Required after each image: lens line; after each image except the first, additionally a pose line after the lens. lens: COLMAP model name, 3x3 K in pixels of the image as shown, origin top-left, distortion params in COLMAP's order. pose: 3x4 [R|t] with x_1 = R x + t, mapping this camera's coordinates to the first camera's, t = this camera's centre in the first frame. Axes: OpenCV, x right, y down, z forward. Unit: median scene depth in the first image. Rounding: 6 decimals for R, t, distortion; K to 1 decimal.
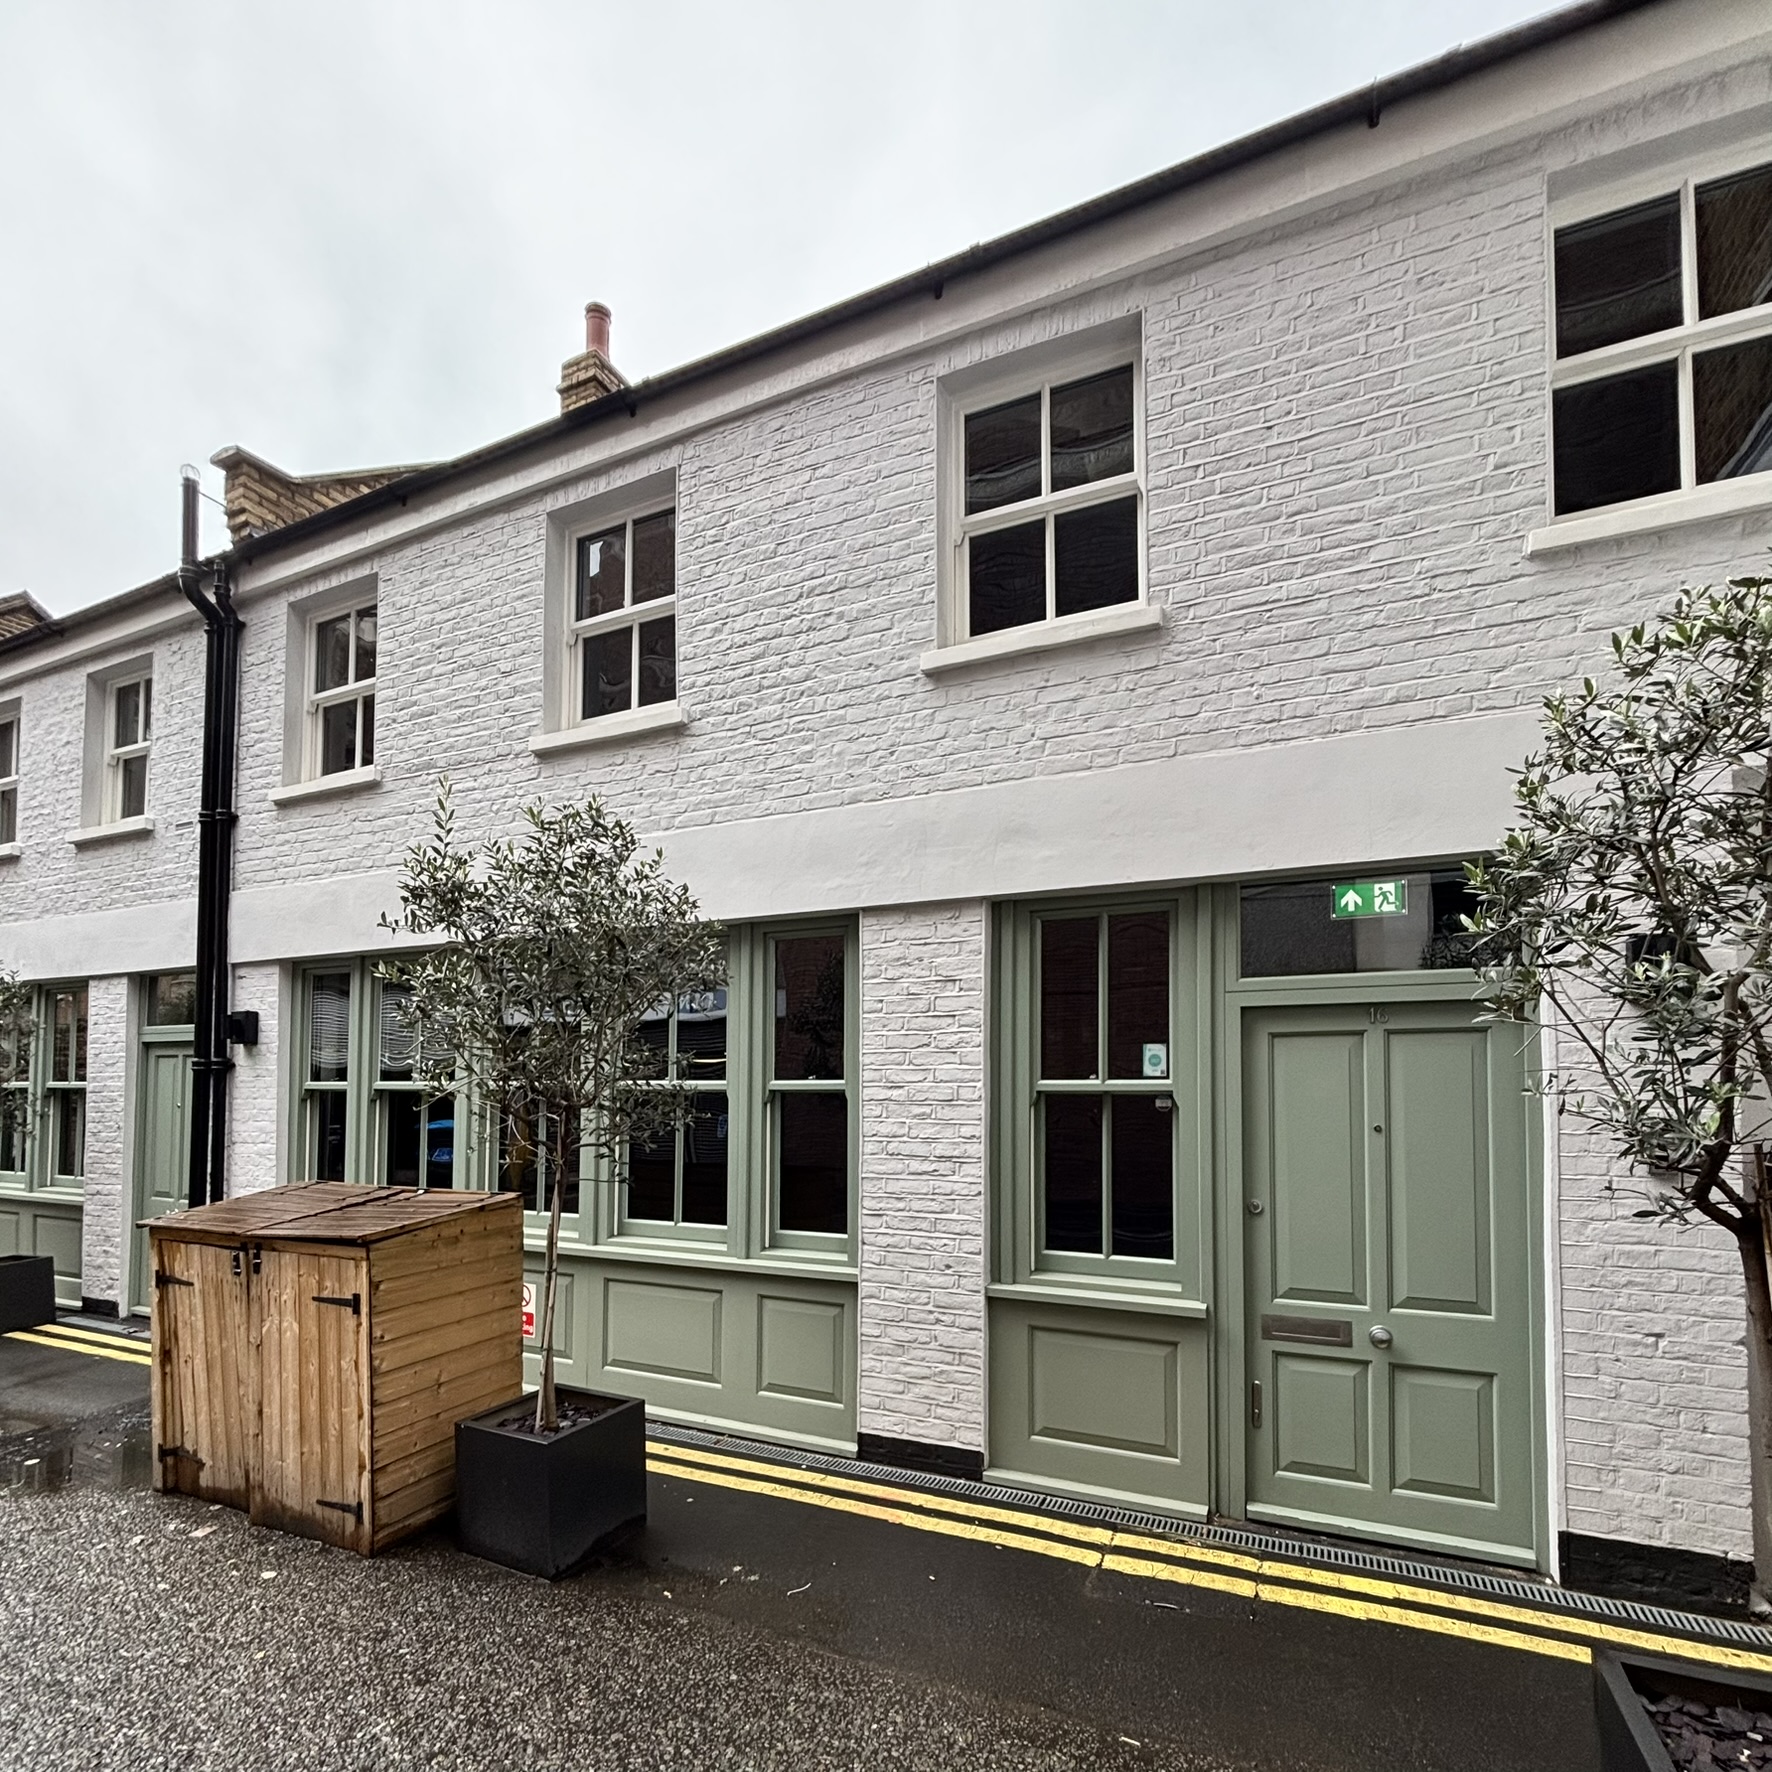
lens RADIAL K [[1302.7, 0, 884.2], [0, 1302.7, 870.3], [0, 0, 1]] dist [-0.012910, -0.000156]
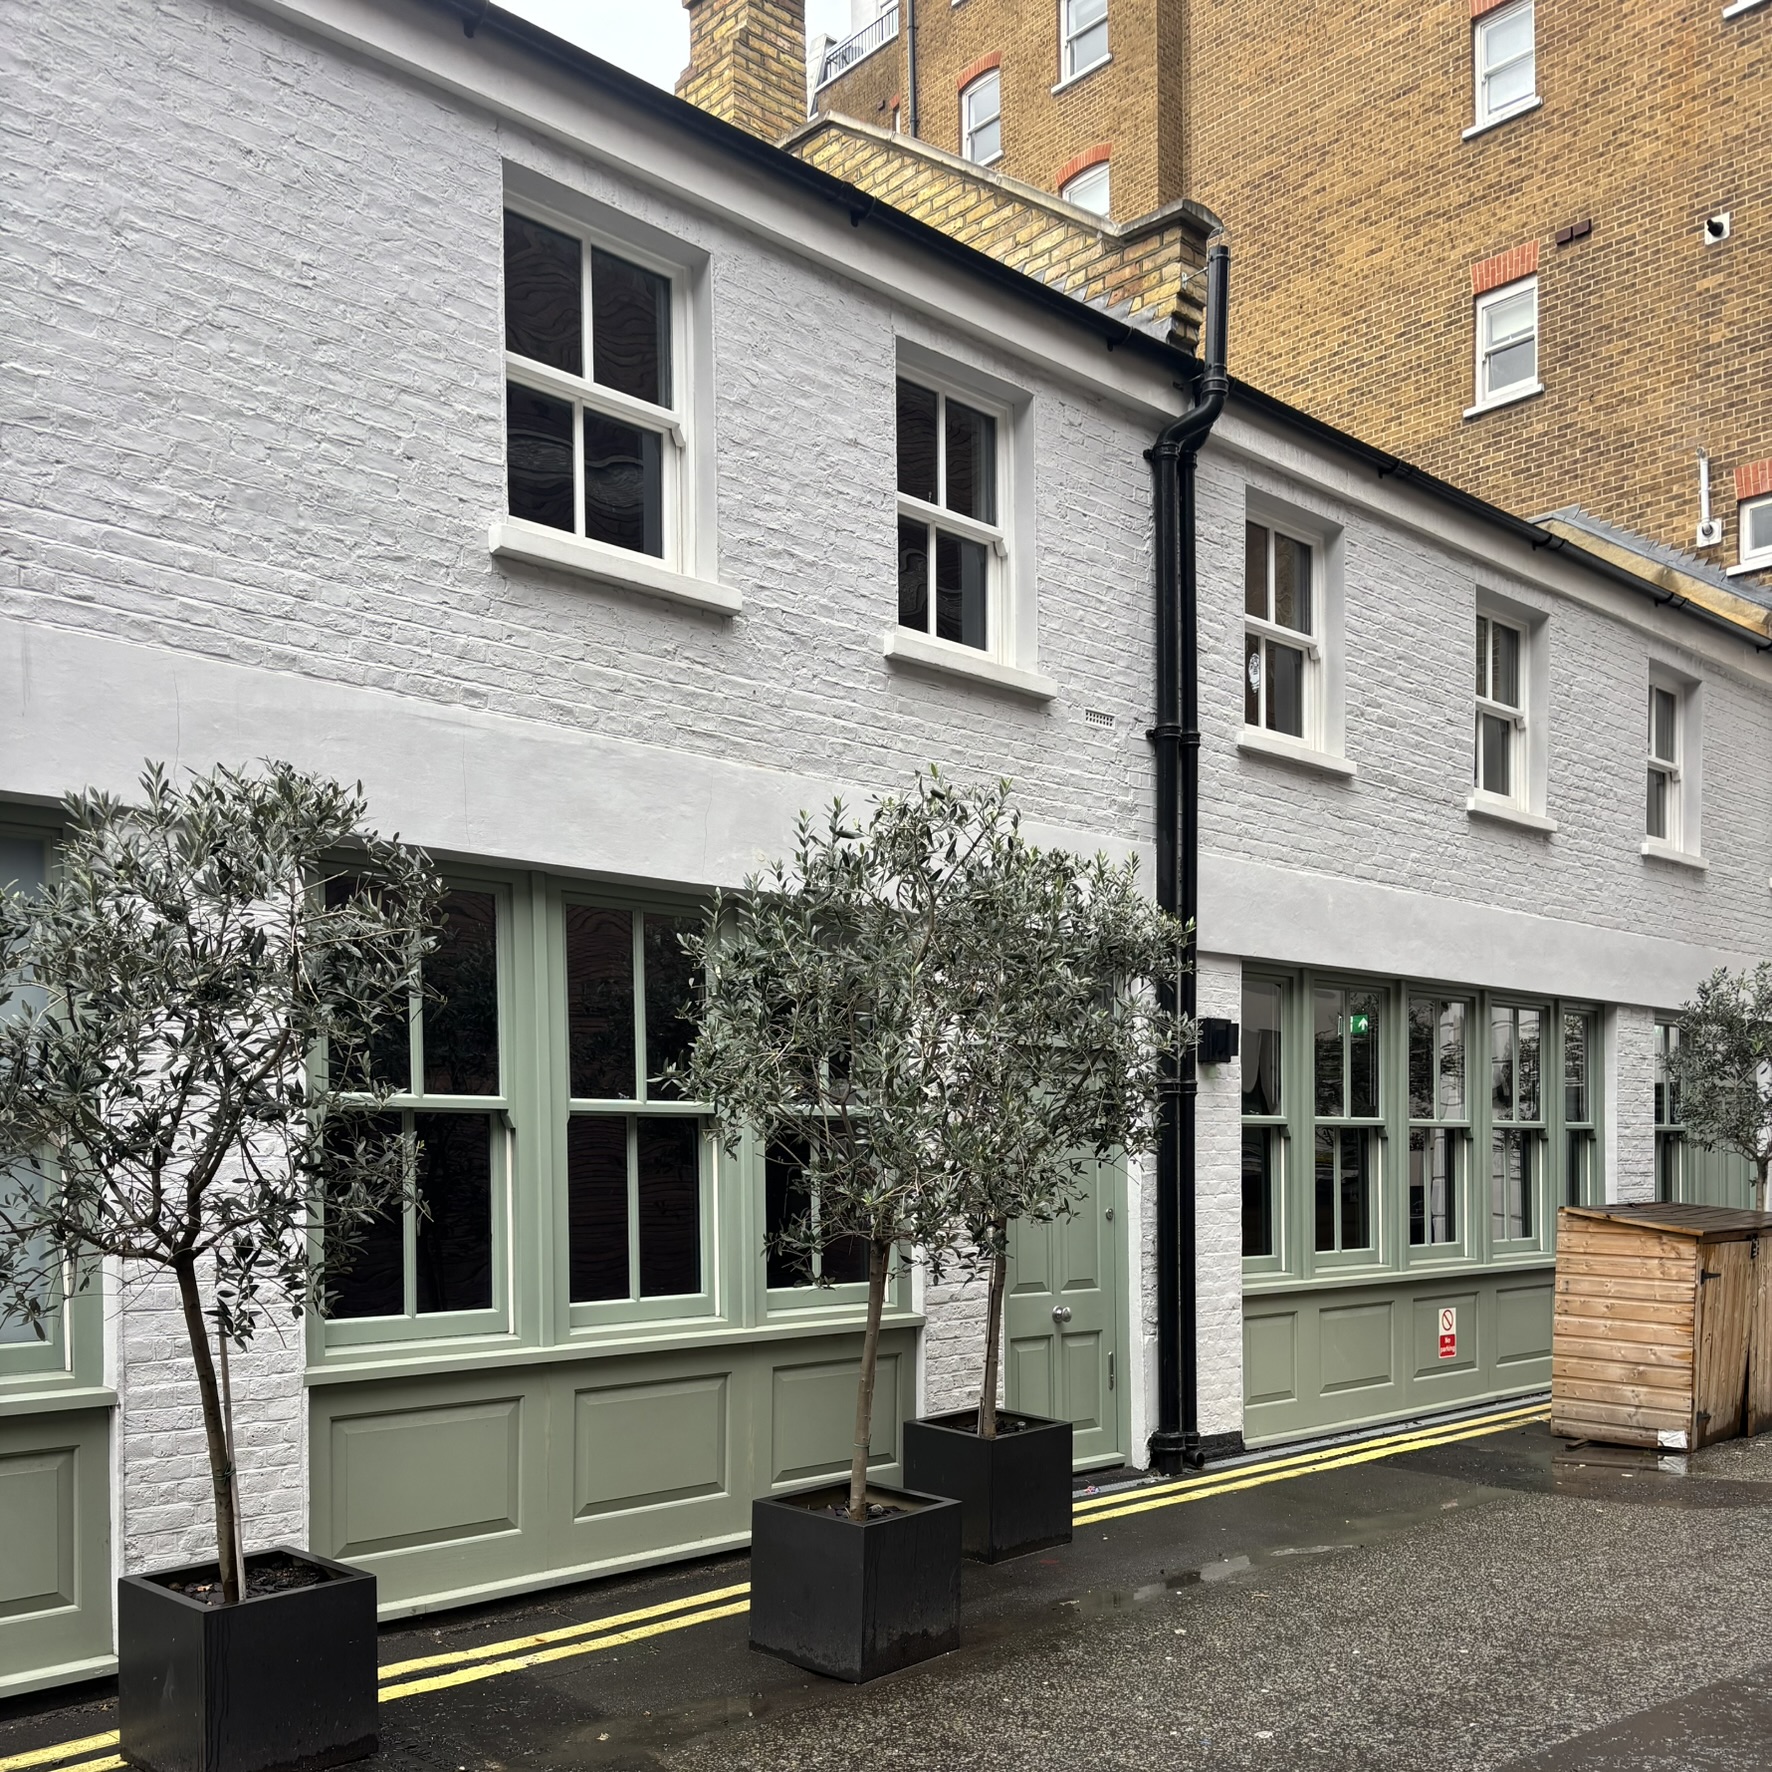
lens RADIAL K [[1656.7, 0, 883.9], [0, 1656.7, 897.9], [0, 0, 1]] dist [0.003483, 0.000000]
pose [[0.264762, 0.129850, 0.955531, -0.857435], [-0.178007, 0.980445, -0.083913, 0.090339], [-0.947742, -0.147875, 0.282699, 0.540918]]
